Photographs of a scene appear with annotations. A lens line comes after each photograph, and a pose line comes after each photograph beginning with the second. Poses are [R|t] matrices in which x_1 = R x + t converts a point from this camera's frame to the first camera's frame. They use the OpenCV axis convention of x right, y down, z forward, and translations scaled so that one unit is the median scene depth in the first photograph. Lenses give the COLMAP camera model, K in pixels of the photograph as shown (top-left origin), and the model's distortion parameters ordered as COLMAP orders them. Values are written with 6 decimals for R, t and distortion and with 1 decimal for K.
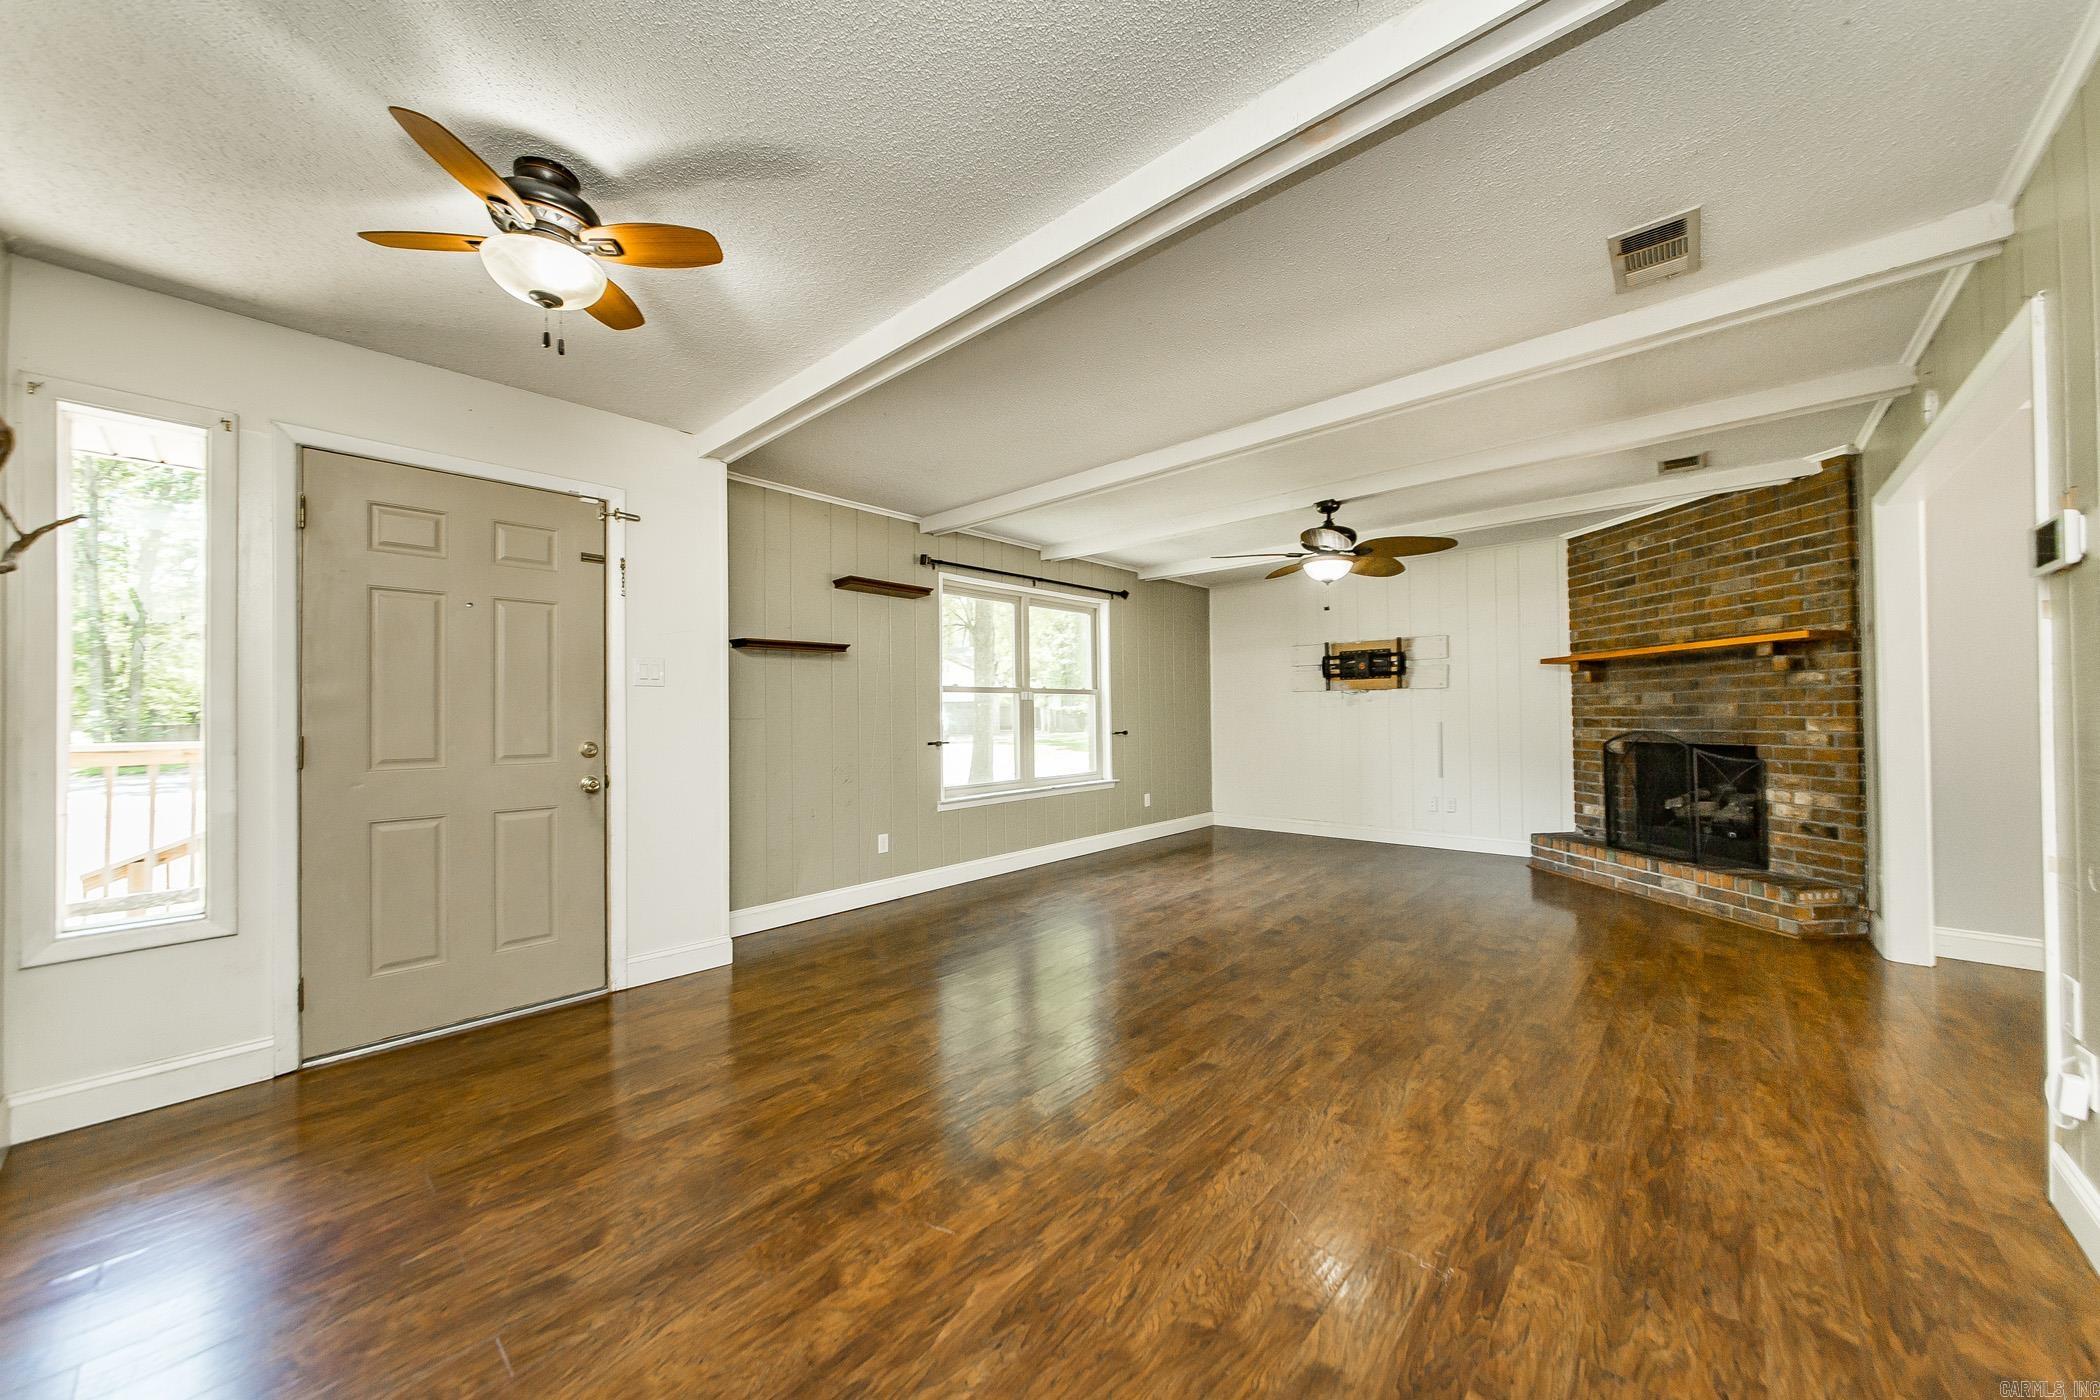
lens RADIAL K [[740.9, 0, 1048.2], [0, 740.9, 712.1], [0, 0, 1]] dist [-0.007642, 0.002379]
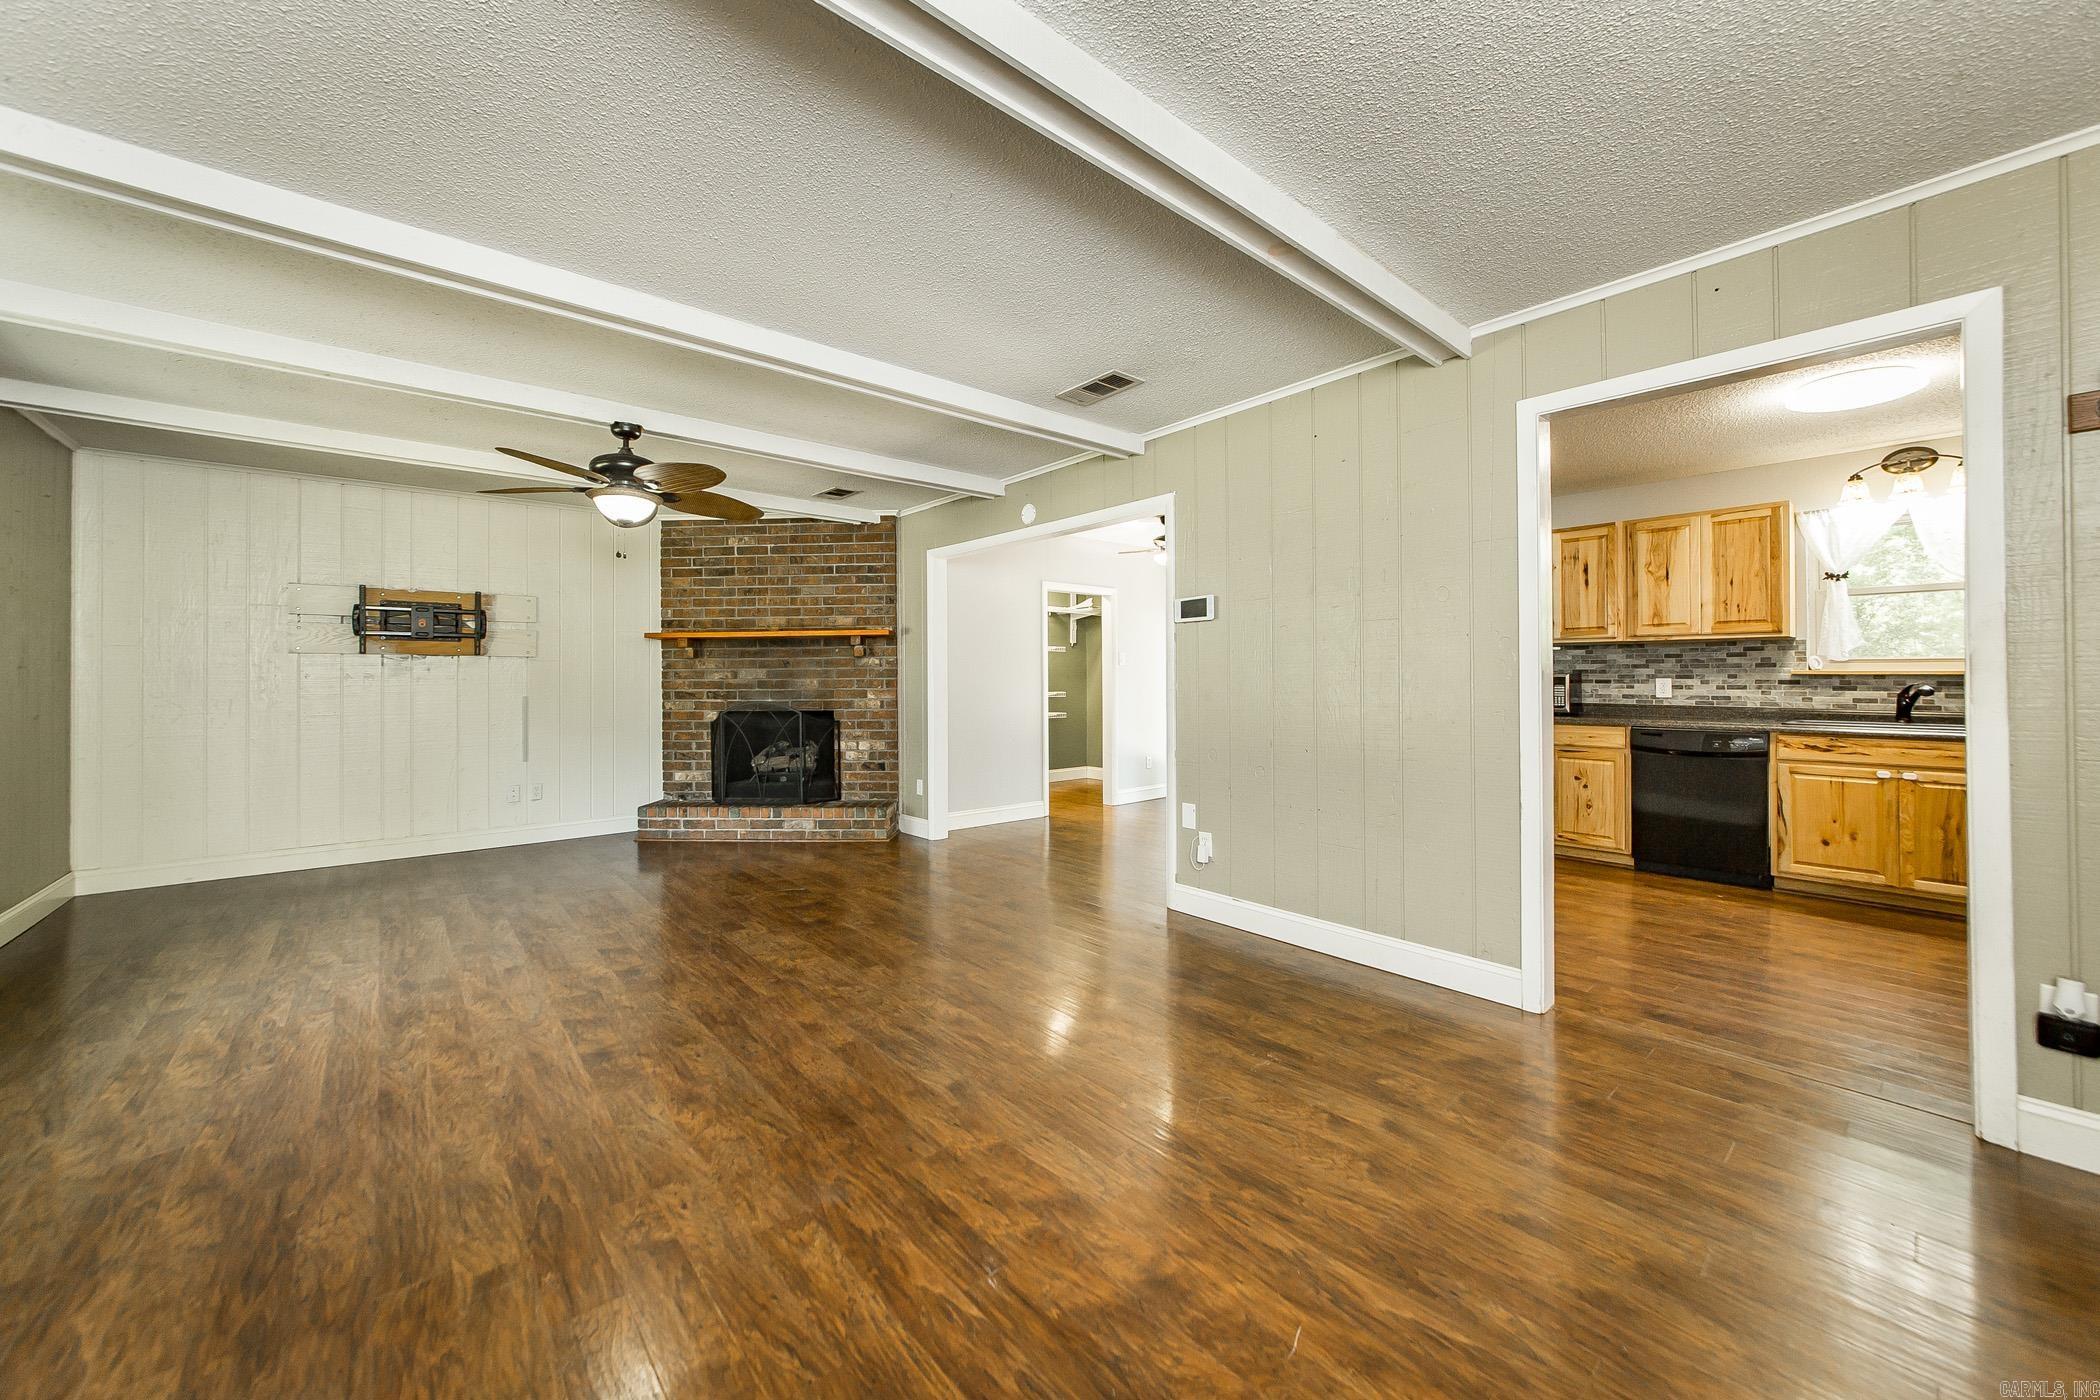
lens RADIAL K [[773.3, 0, 1006.2], [0, 773.3, 675.0], [0, 0, 1]] dist [-0.011822, -0.000211]
pose [[0.151735, 0.017485, 0.988267, -0.402357], [-0.001025, 0.999846, -0.017532, 0.005394], [-0.988421, 0.001647, 0.151730, 0.474612]]
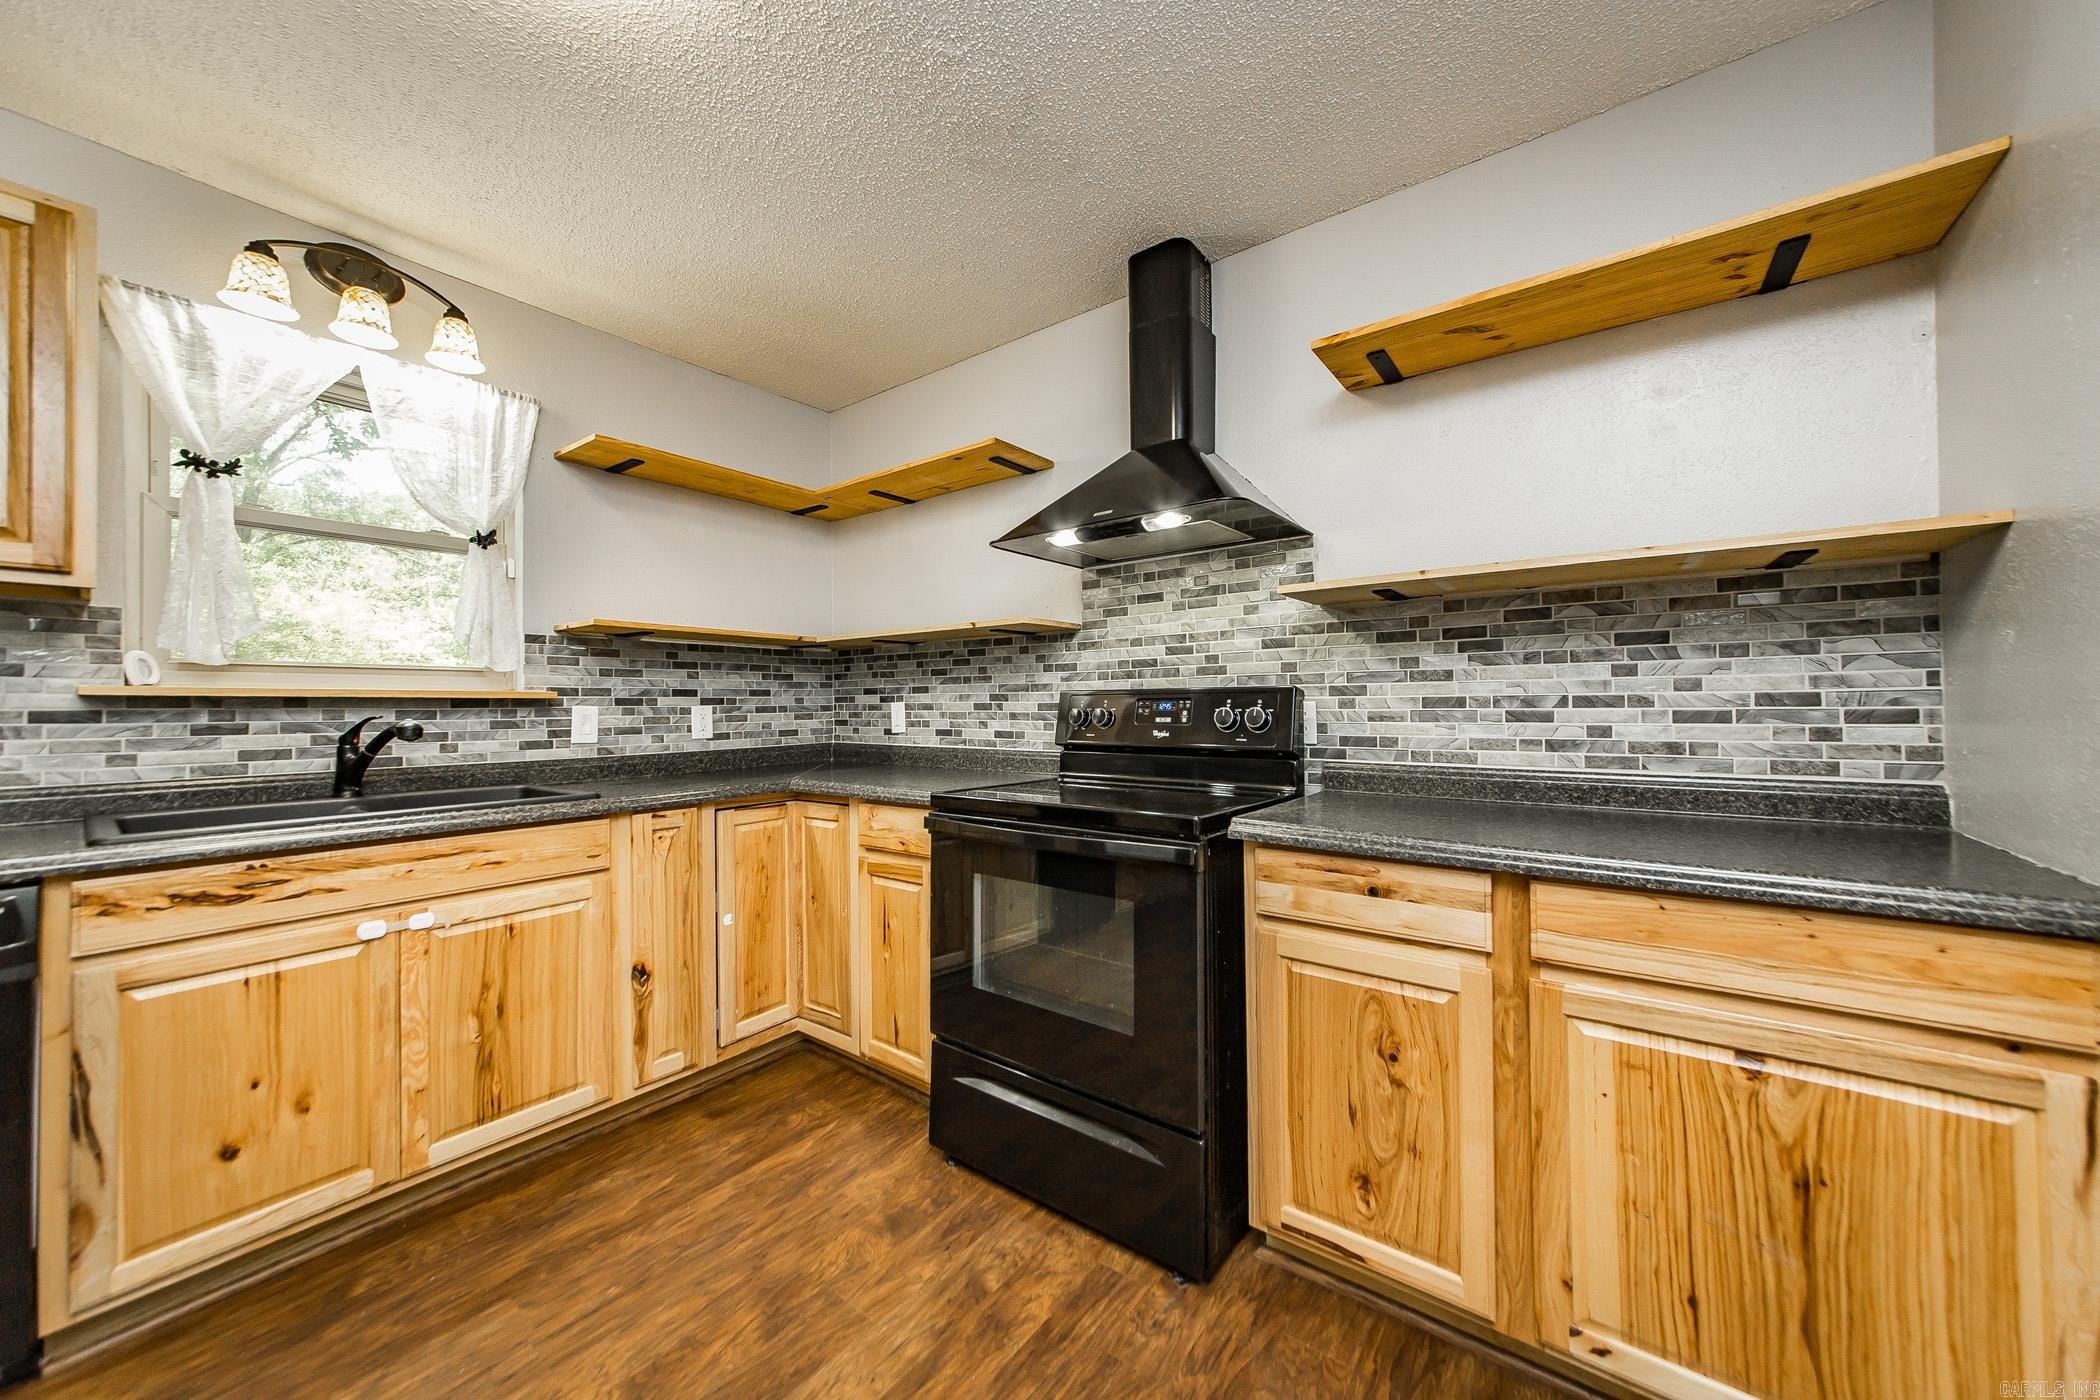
lens RADIAL K [[740.9, 0, 1040.9], [0, 740.9, 695.9], [0, 0, 1]] dist [-0.007642, 0.002379]
pose [[-0.995996, 0.019724, -0.087196, 0.363238], [0.020675, 0.999736, -0.010010, -0.001257], [0.086976, -0.011773, -0.996141, -0.029090]]
